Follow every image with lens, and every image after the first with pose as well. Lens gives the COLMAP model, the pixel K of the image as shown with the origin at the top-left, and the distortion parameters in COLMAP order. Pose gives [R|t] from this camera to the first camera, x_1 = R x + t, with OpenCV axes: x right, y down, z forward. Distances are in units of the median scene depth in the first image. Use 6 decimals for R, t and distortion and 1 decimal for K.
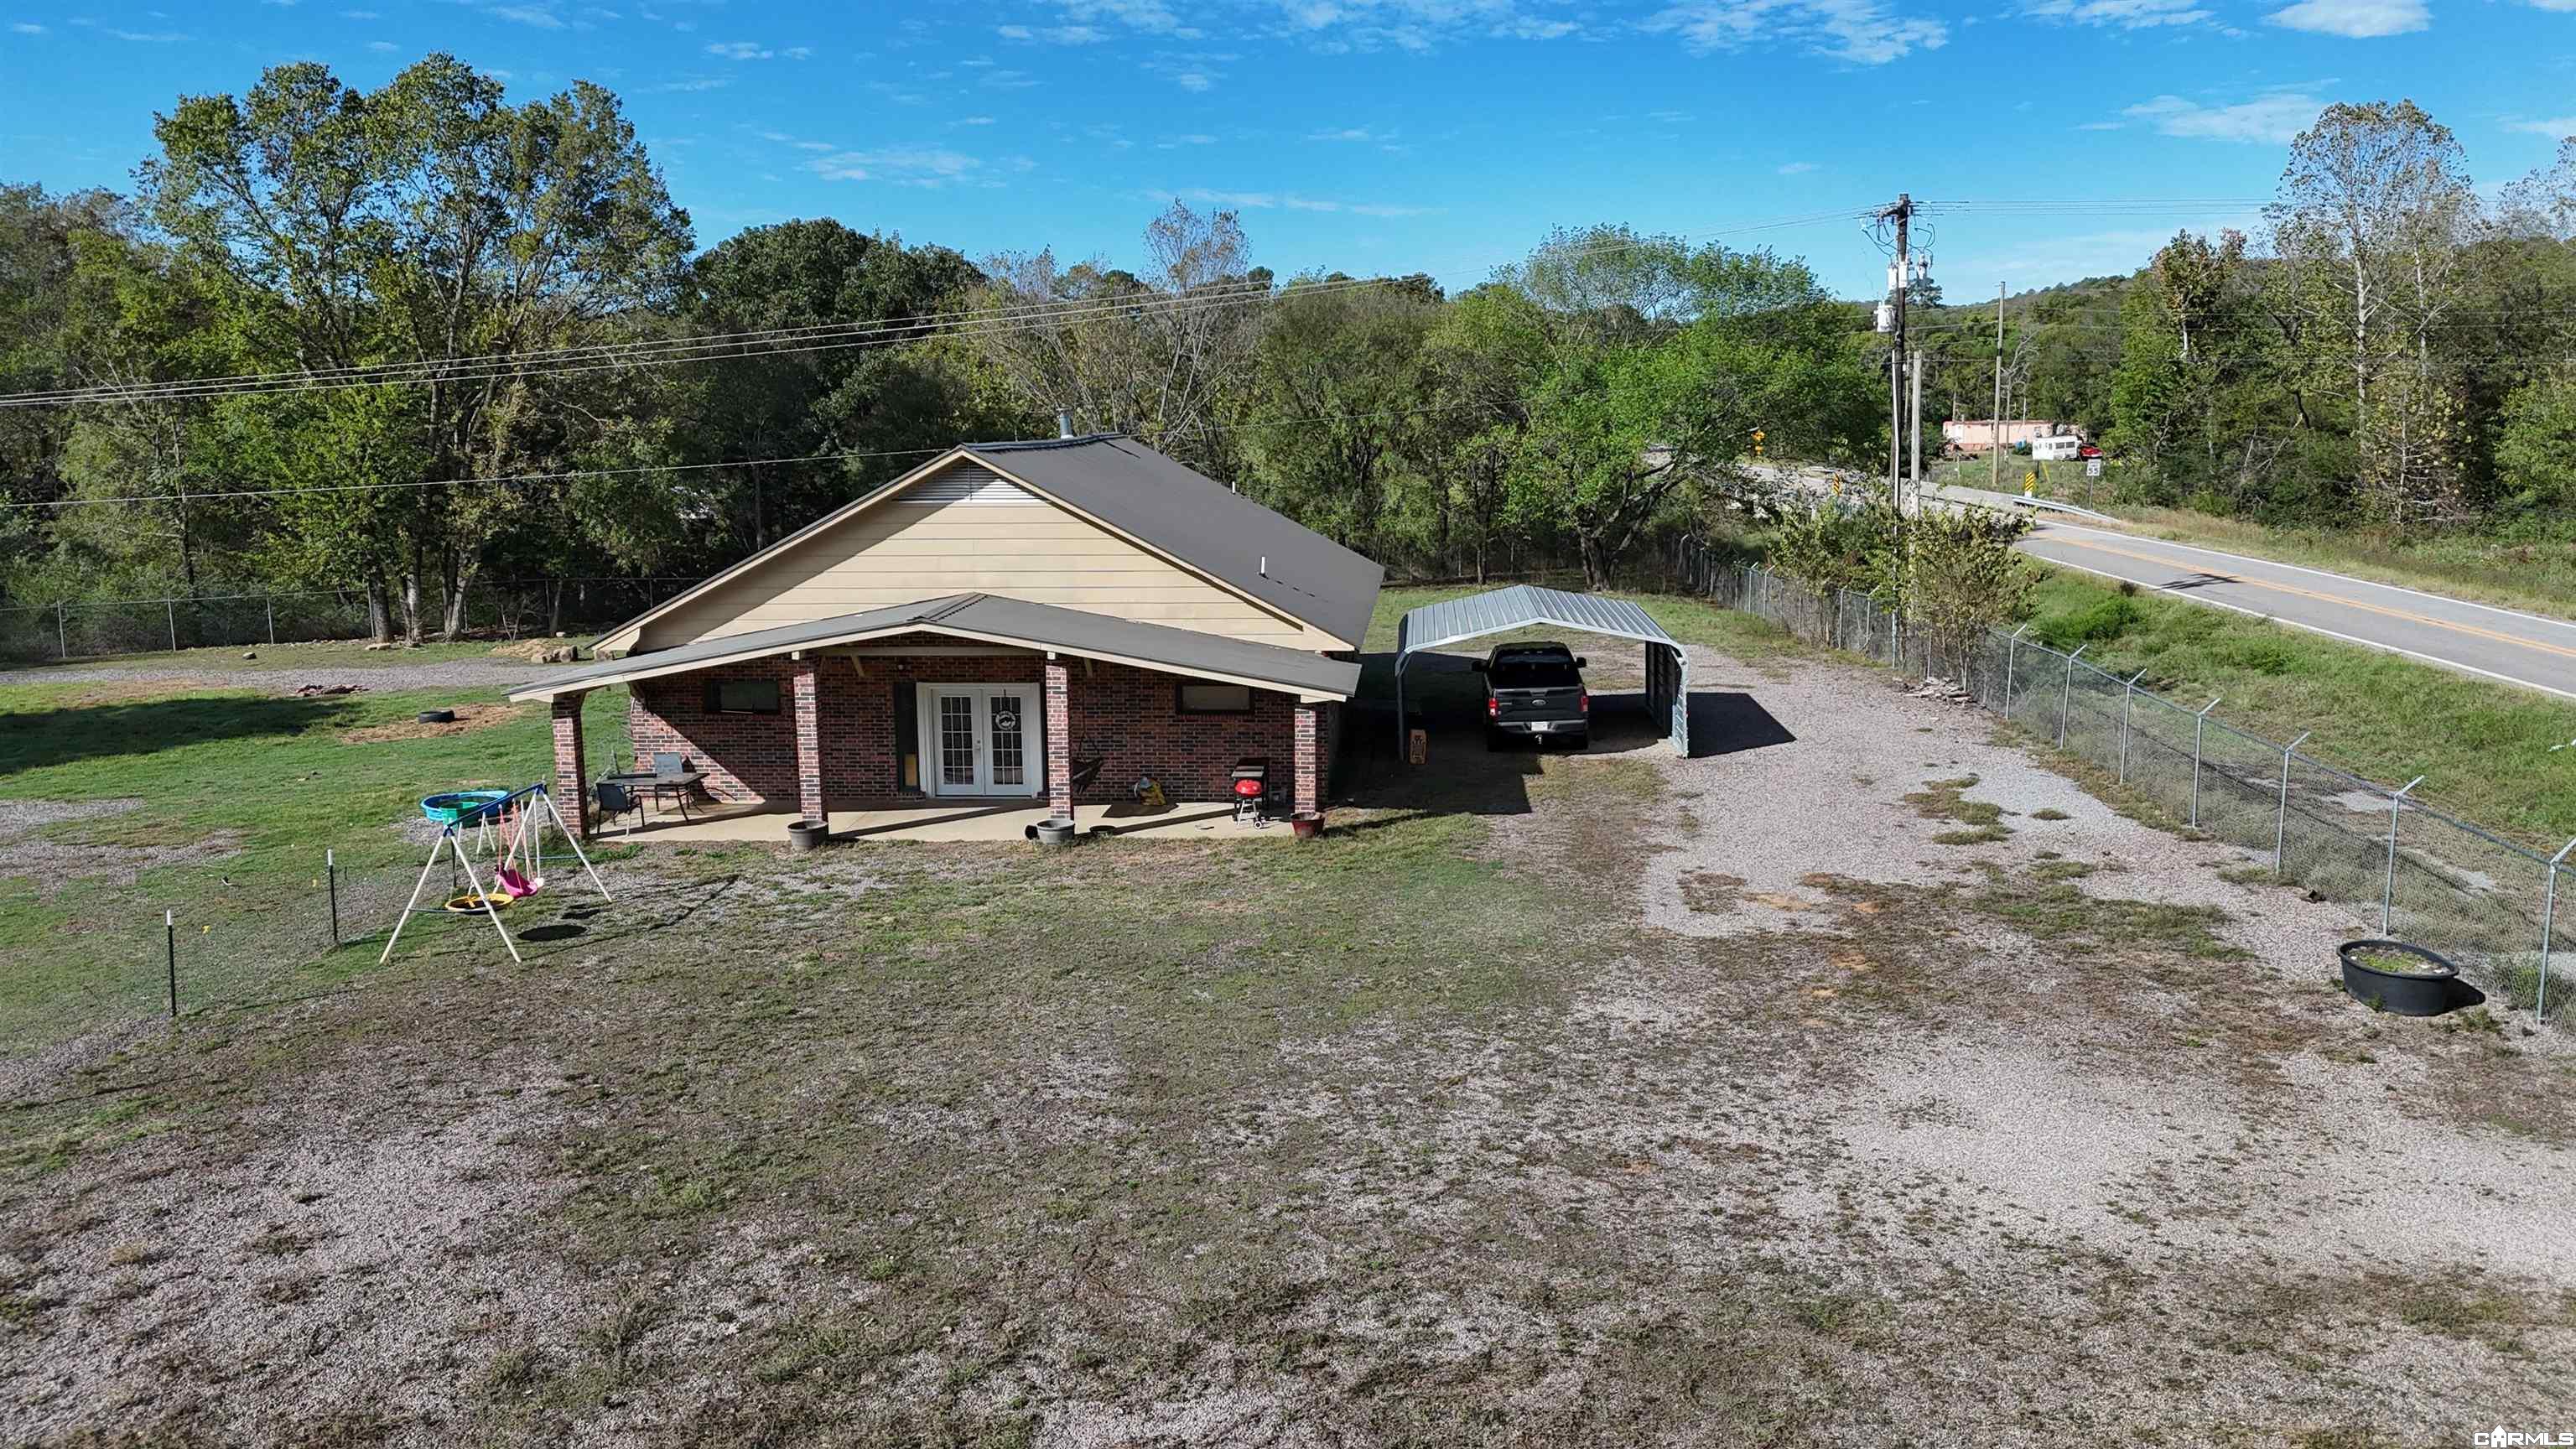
lens RADIAL K [[1863.9, 0, 1295.2], [0, 1863.9, 728.3], [0, 0, 1]] dist [0.093166, -0.115450]
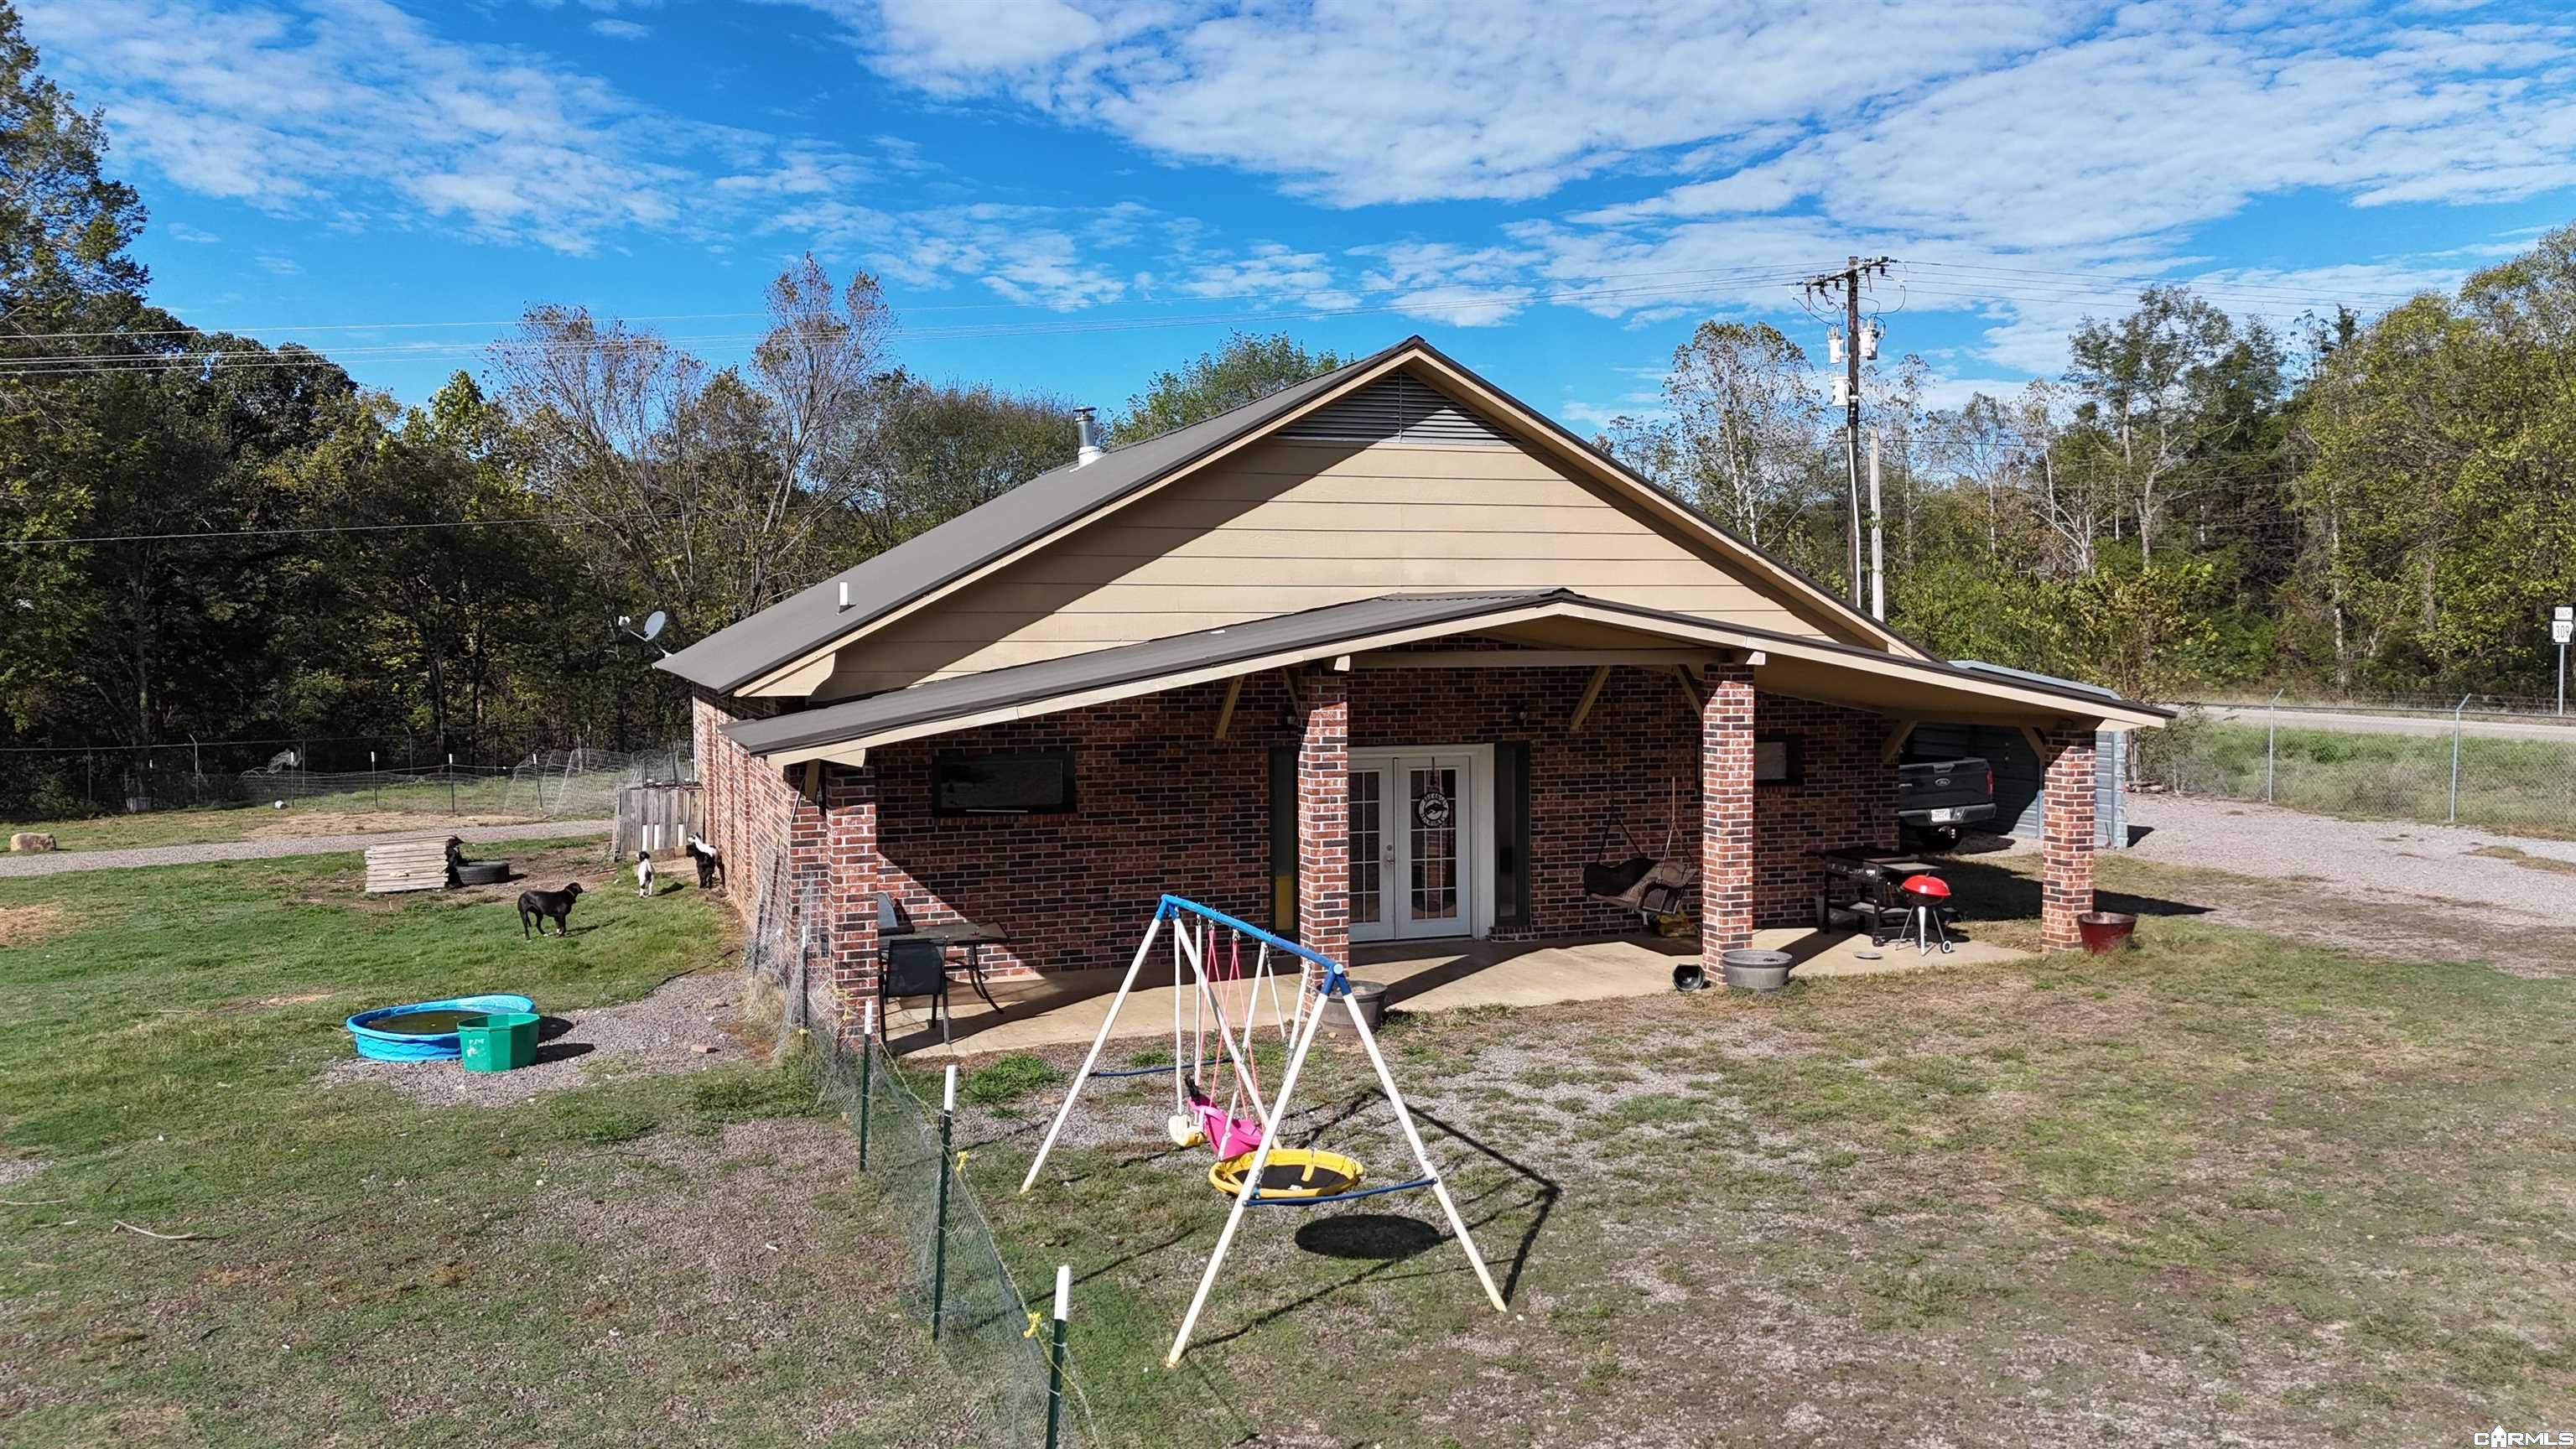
lens RADIAL K [[1885.6, 0, 1297.2], [0, 1885.6, 720.3], [0, 0, 1]] dist [0.087923, -0.086737]
pose [[0.907073, -0.011346, 0.420820, -0.555909], [0.064429, 0.991601, -0.112142, 0.039935], [-0.416013, 0.128834, 0.900186, 0.587849]]
